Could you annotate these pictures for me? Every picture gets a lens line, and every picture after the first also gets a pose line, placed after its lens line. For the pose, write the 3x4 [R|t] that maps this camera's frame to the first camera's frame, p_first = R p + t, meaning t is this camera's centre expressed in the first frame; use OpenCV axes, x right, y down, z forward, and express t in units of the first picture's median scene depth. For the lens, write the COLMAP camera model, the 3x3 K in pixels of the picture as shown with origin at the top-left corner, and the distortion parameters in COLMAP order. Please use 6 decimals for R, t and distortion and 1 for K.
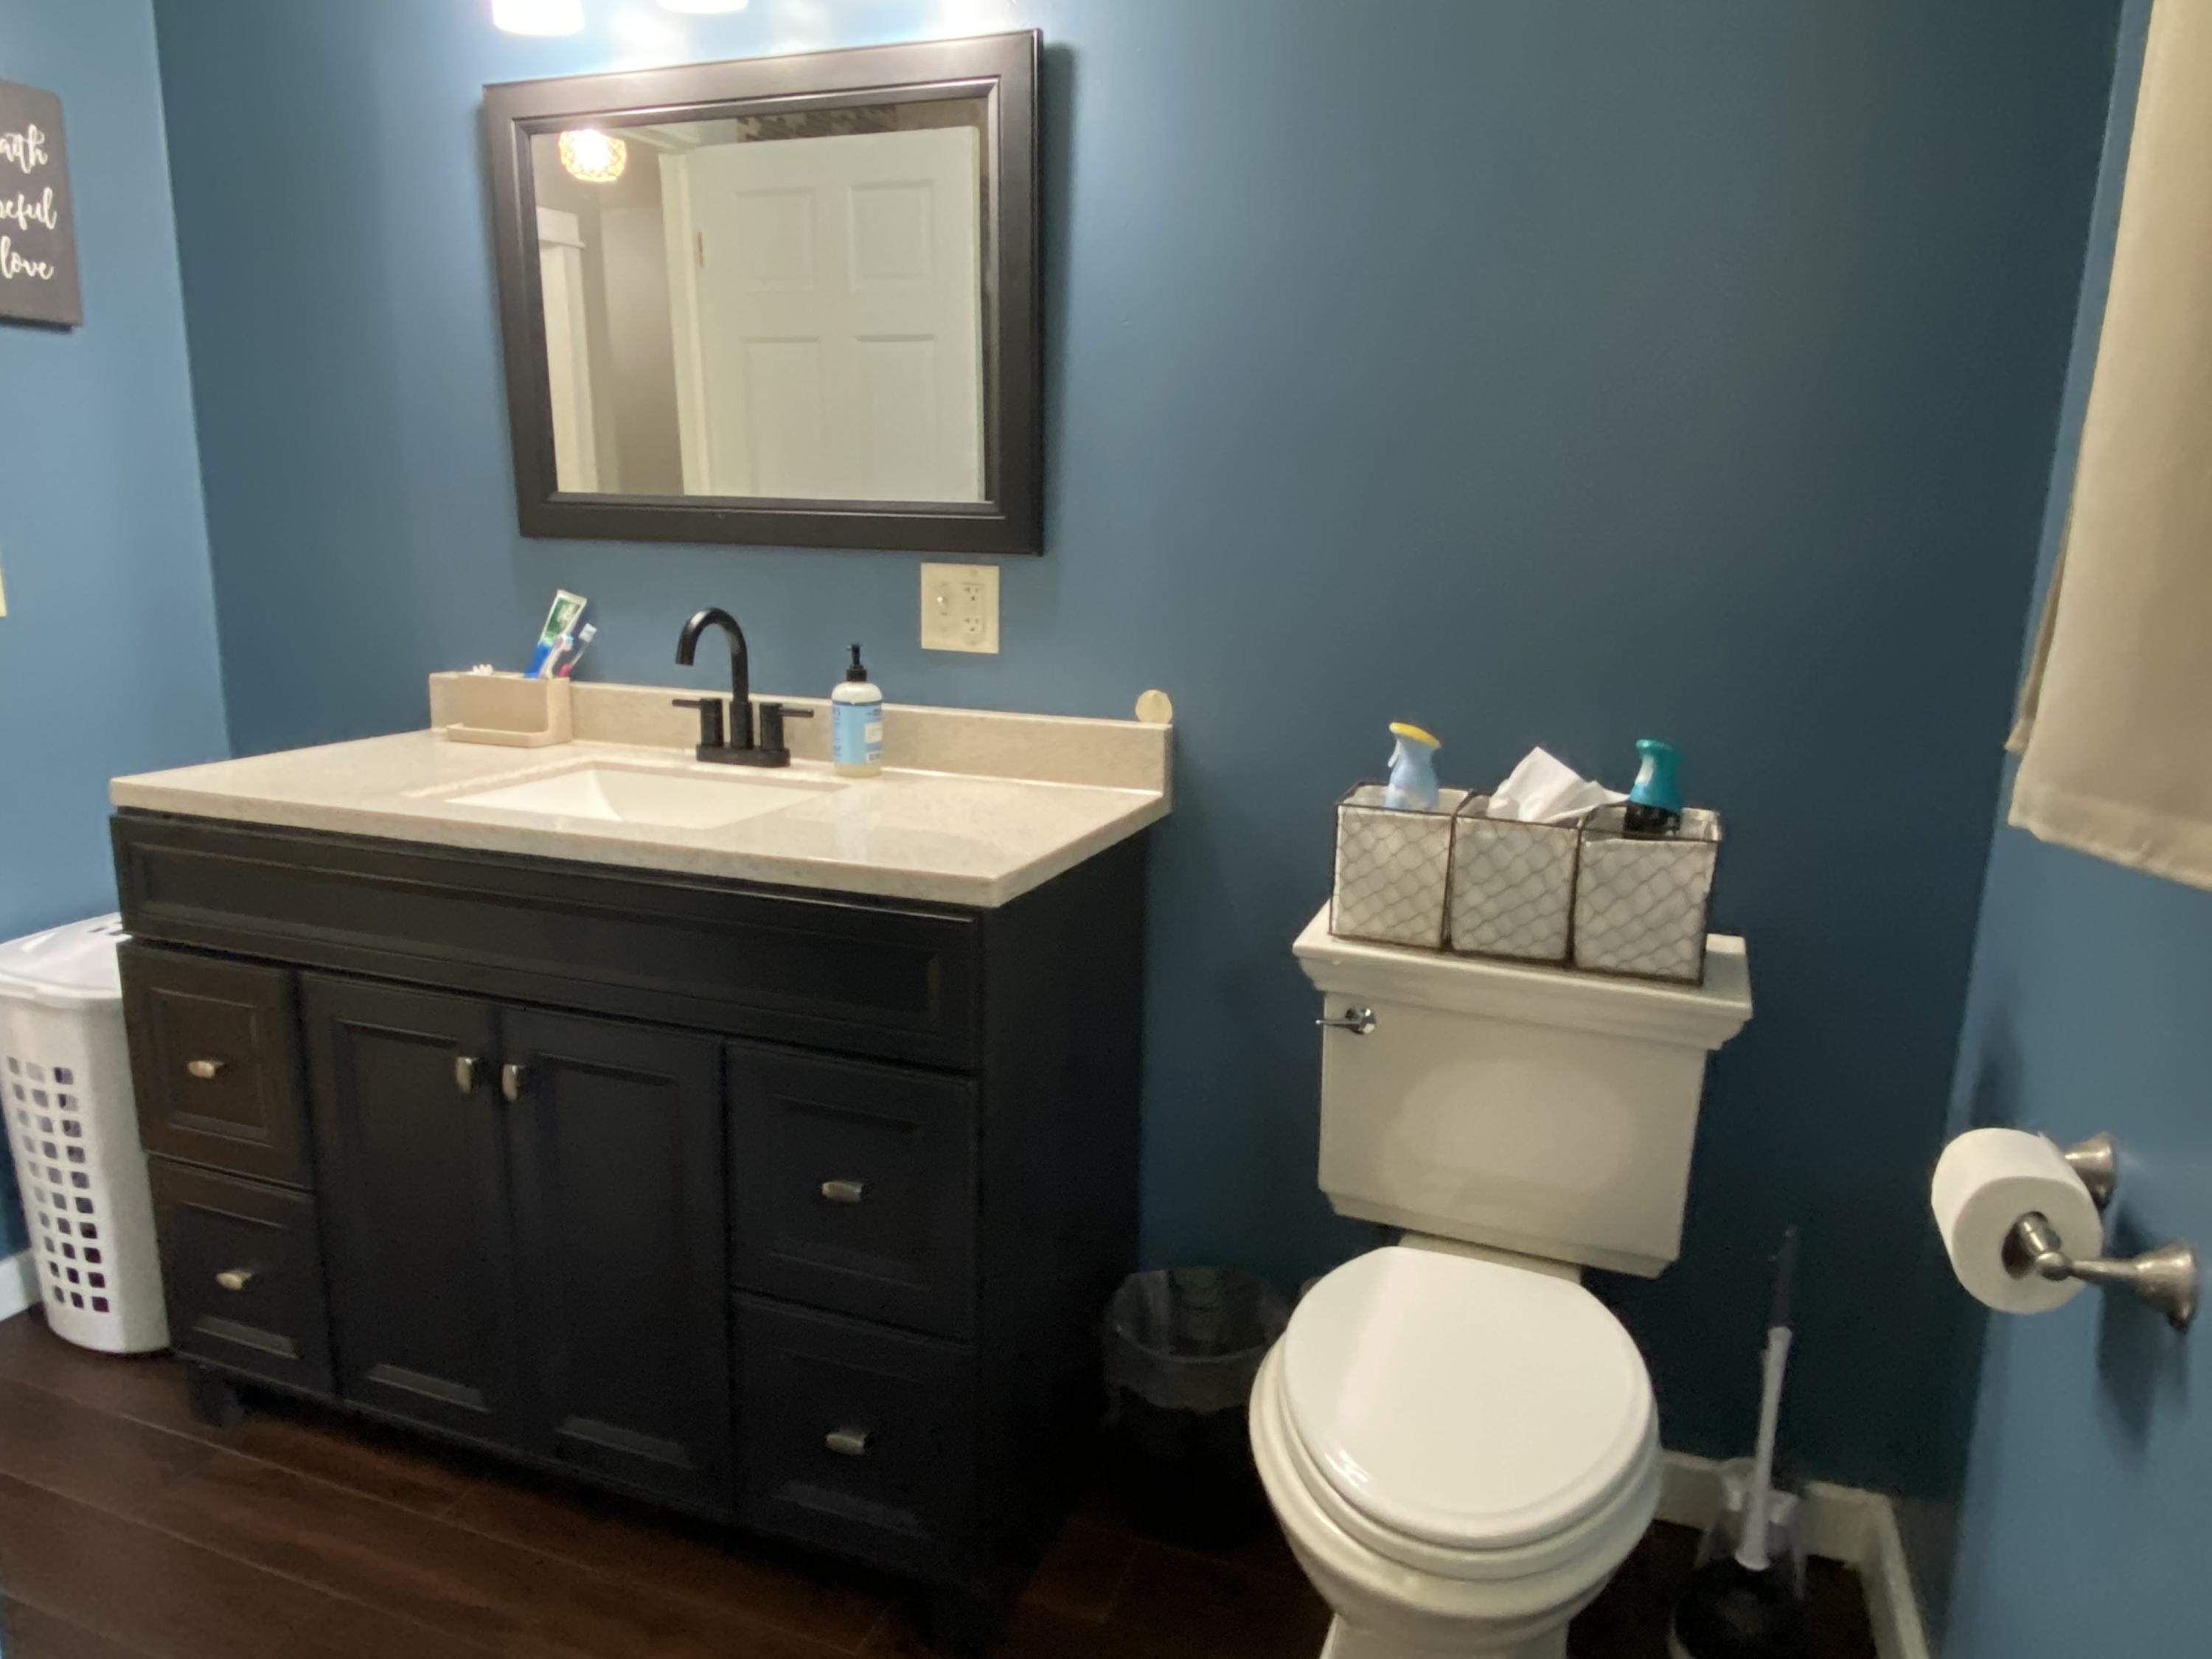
lens RADIAL K [[1440.1, 0, 1105.8], [0, 1440.1, 832.5], [0, 0, 1]] dist [0.039751, -0.025816]
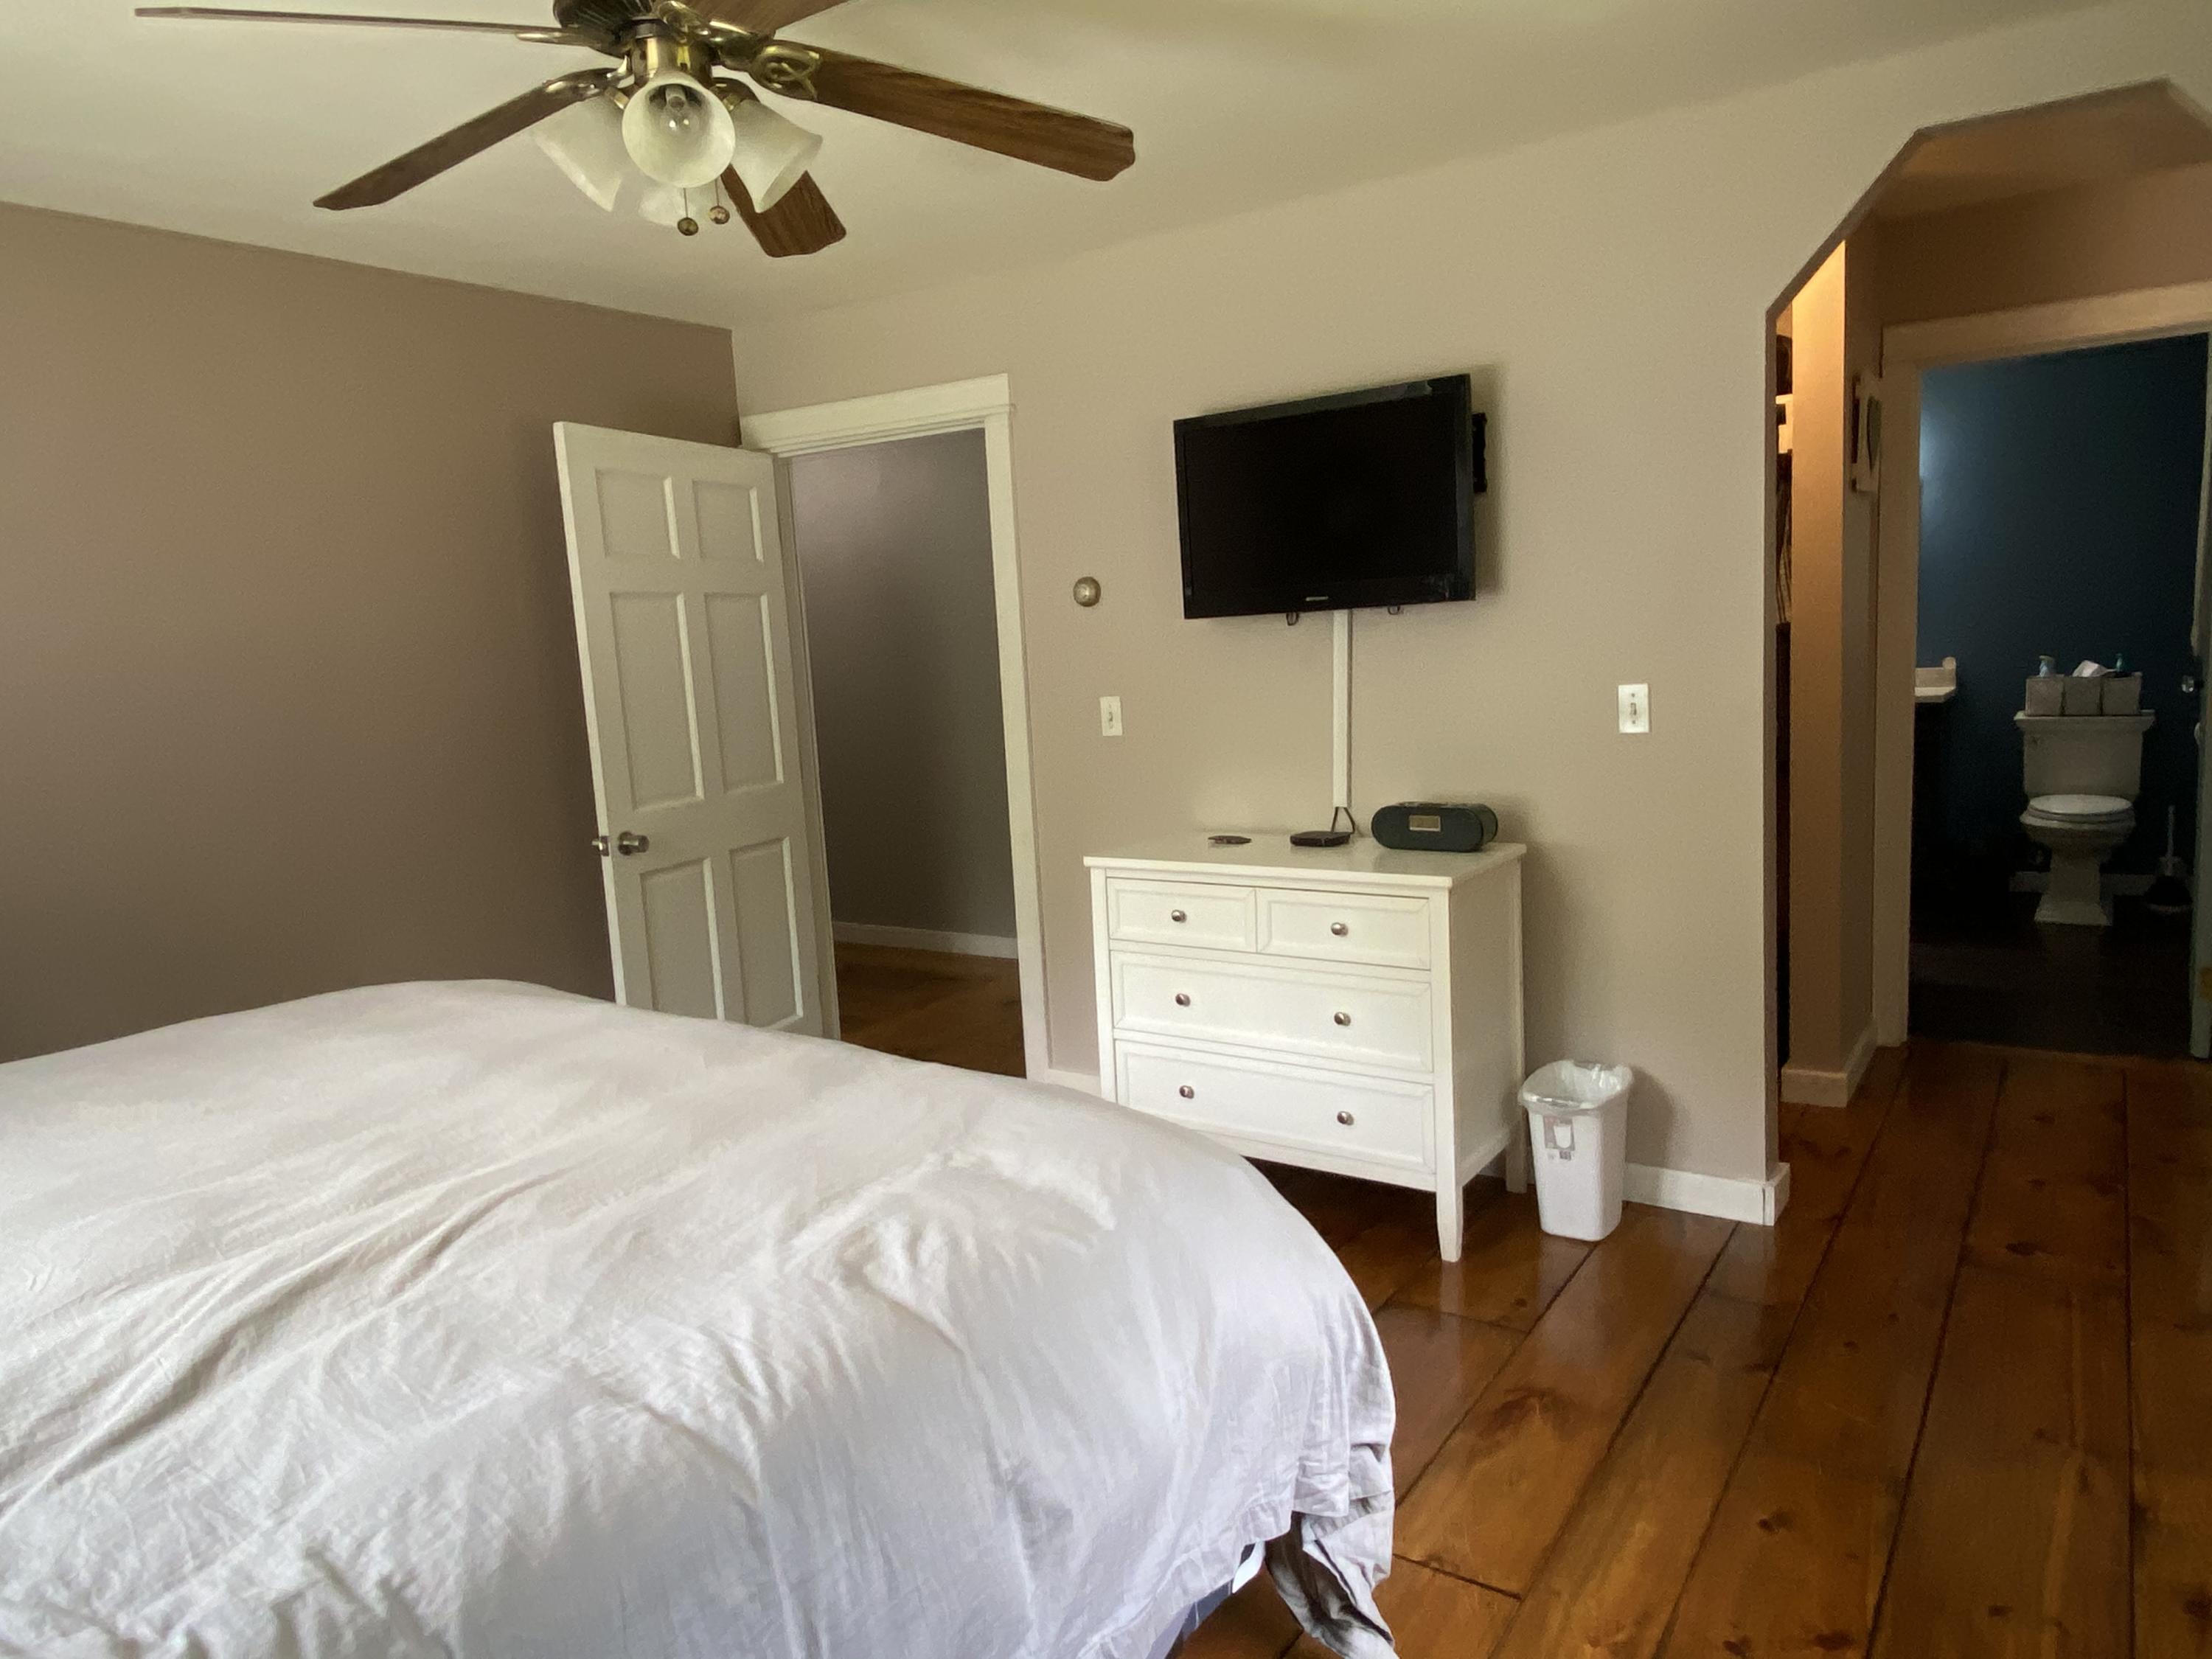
lens RADIAL K [[1440.1, 0, 1112.0], [0, 1440.1, 819.8], [0, 0, 1]] dist [0.039751, -0.025816]
pose [[0.971467, -0.042360, -0.233362, -1.090224], [0.024410, 0.996553, -0.079281, 0.500439], [0.235916, 0.071322, 0.969153, -2.732558]]
